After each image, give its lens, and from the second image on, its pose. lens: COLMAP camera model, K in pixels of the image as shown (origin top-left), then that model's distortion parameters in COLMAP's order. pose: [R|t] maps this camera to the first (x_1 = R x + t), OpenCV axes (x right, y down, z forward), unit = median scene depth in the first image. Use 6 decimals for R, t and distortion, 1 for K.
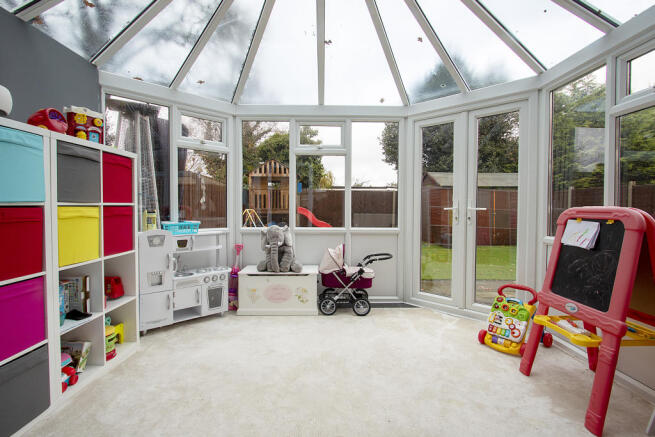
lens RADIAL K [[302.9, 0, 328.2], [0, 302.9, 216.4], [0, 0, 1]] dist [-0.000008, -0.000006]
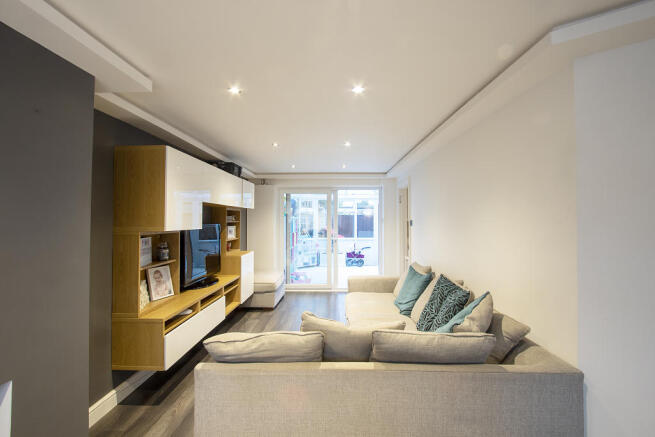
lens RADIAL K [[302.9, 0, 327.0], [0, 302.9, 218.0], [0, 0, 1]] dist [-0.000008, -0.000006]
pose [[0.999724, -0.003630, -0.023189, -0.152689], [0.002909, 0.999514, -0.031029, -0.066404], [0.023291, 0.030953, 0.999249, -2.061423]]
